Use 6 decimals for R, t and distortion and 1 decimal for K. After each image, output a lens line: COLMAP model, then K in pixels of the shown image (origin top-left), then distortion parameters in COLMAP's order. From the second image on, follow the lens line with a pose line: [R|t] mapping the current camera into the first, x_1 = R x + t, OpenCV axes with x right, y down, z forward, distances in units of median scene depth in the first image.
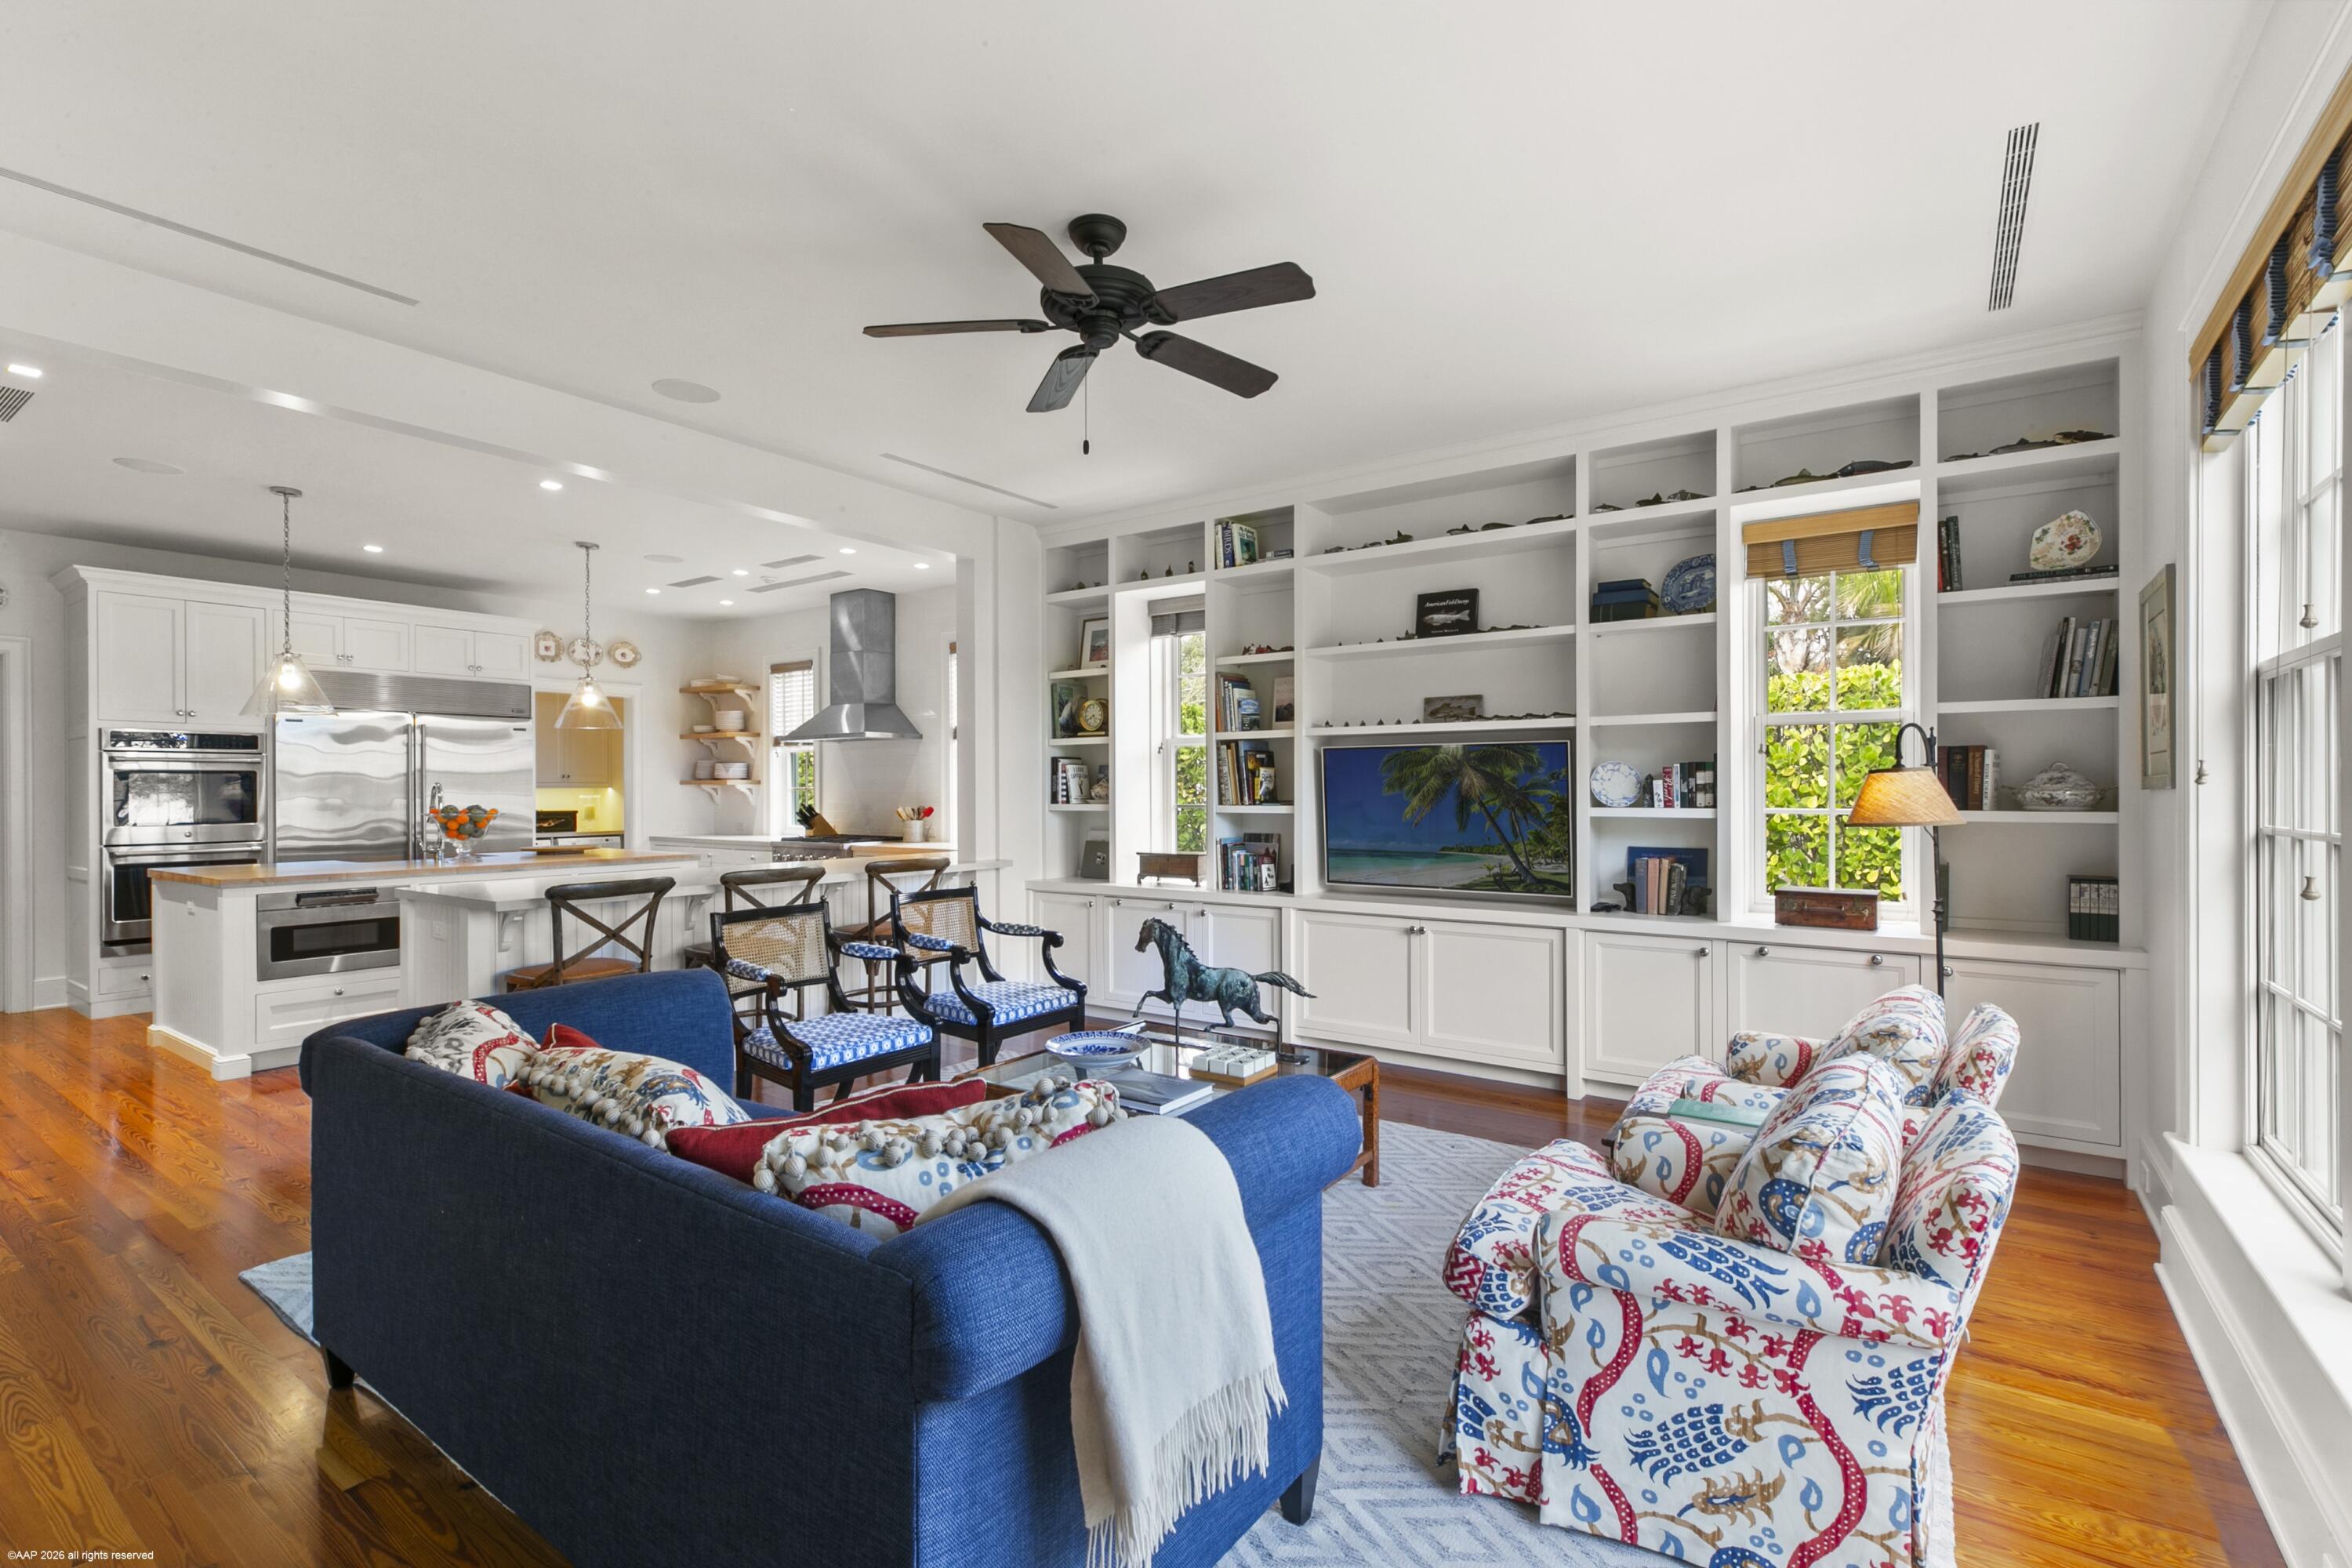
lens RADIAL K [[1065.0, 0, 1179.6], [0, 1065.0, 798.3], [0, 0, 1]] dist [0.000683, -0.000024]
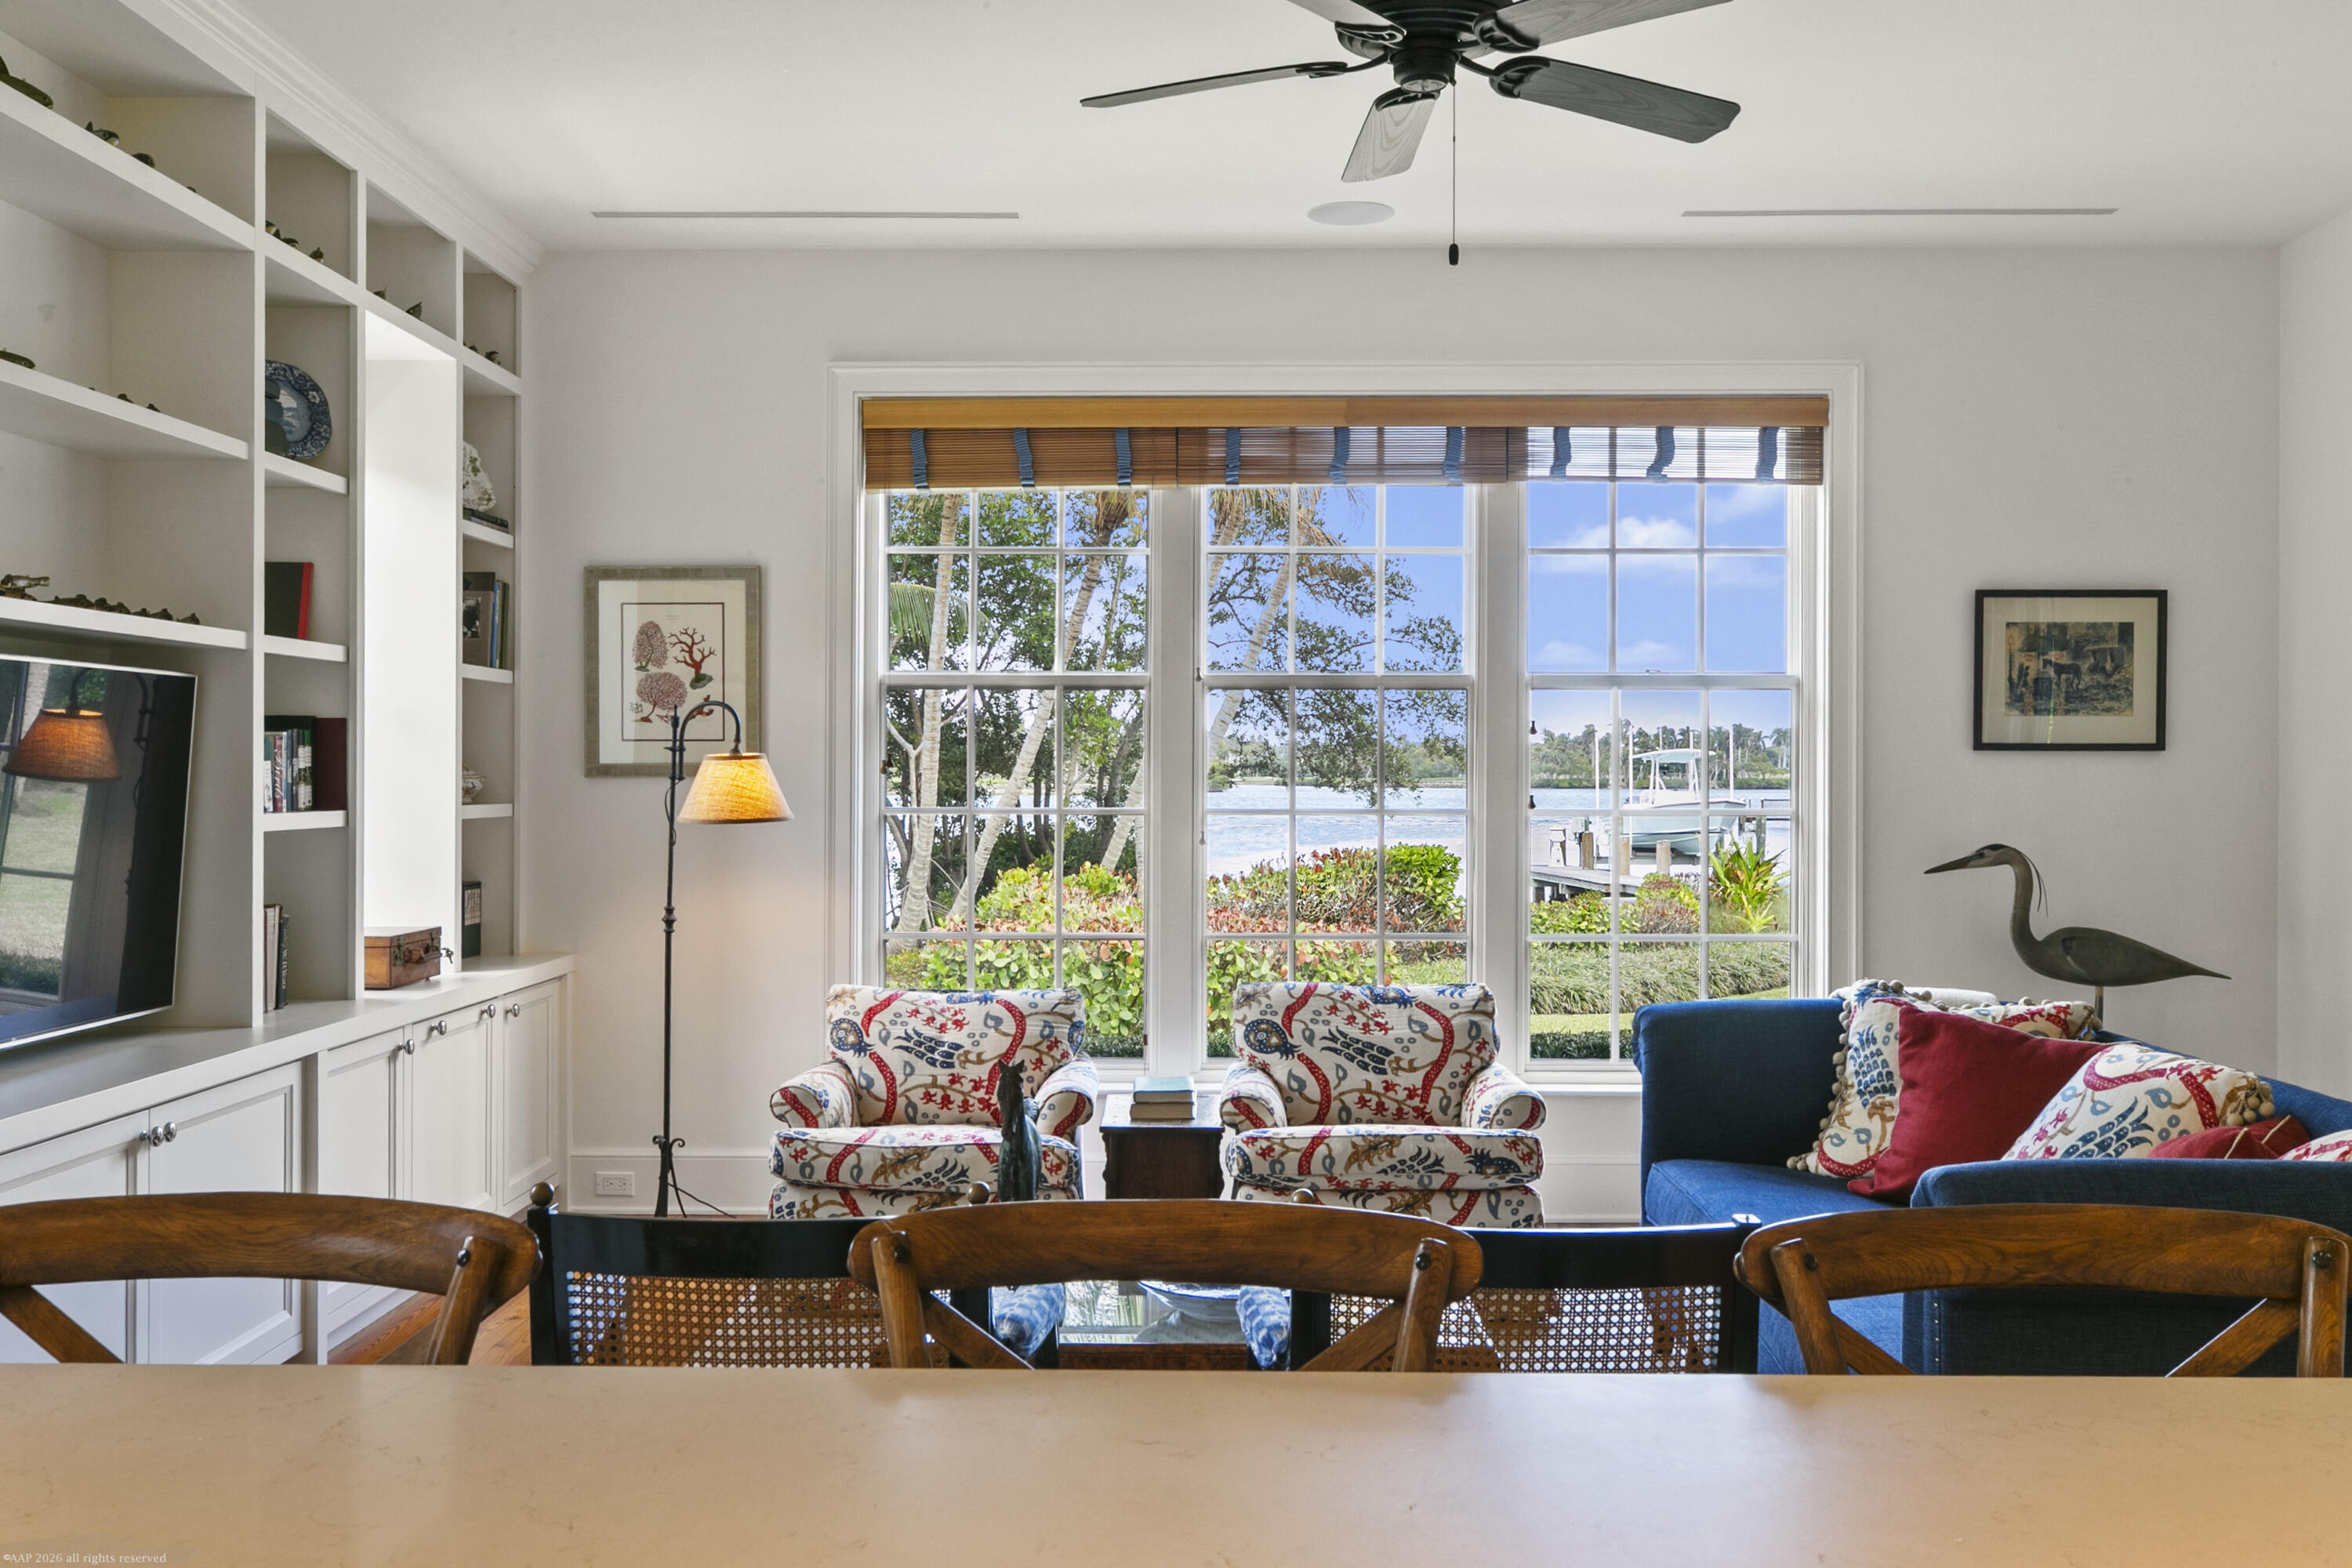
lens RADIAL K [[2125.6, 0, 1176.0], [0, 2125.6, 784.0], [0, 0, 1]] dist [-0.005419, 0.069644]
pose [[-0.563905, -0.004093, 0.825829, -0.640824], [0.004943, 0.999953, 0.008331, -0.011127], [-0.825825, 0.008779, -0.563859, 1.126122]]
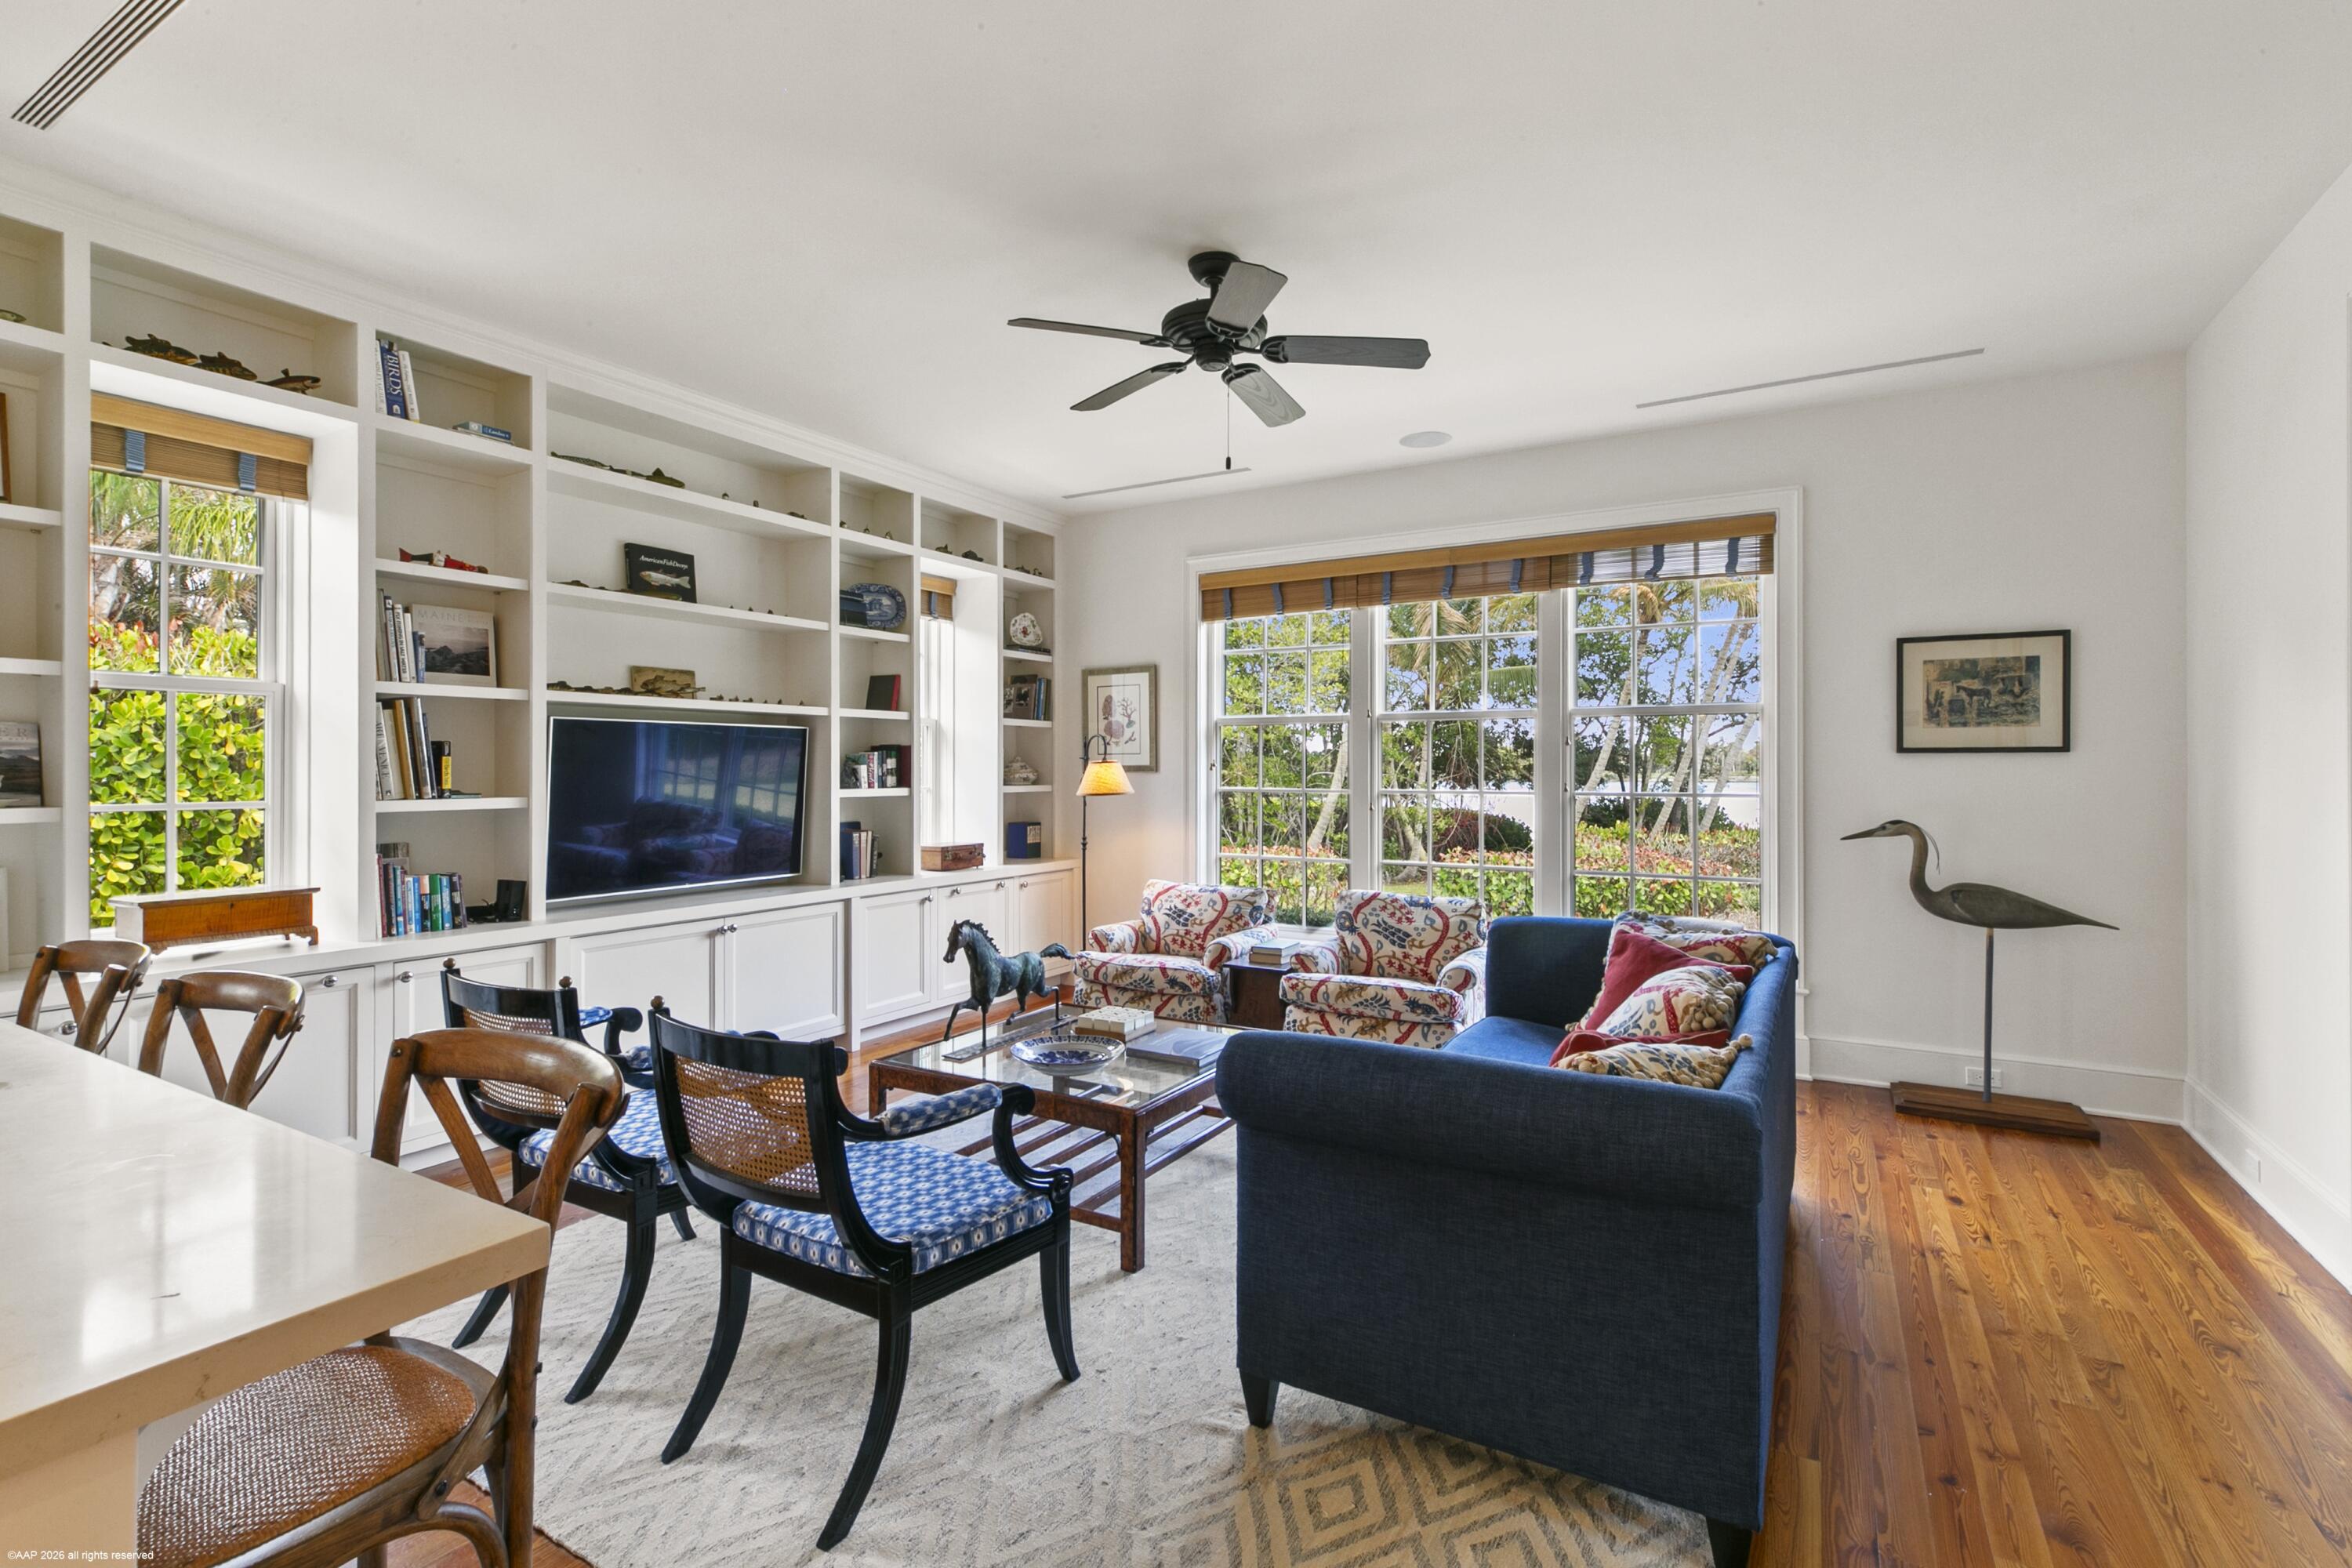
lens RADIAL K [[1083.9, 0, 1176.5], [0, 1083.9, 775.7], [0, 0, 1]] dist [0.016784, -0.000046]
pose [[-0.080391, -0.005197, 0.996750, -0.723278], [0.007208, 0.999957, 0.005795, -0.008965], [-0.996737, 0.007651, -0.080350, 0.687661]]
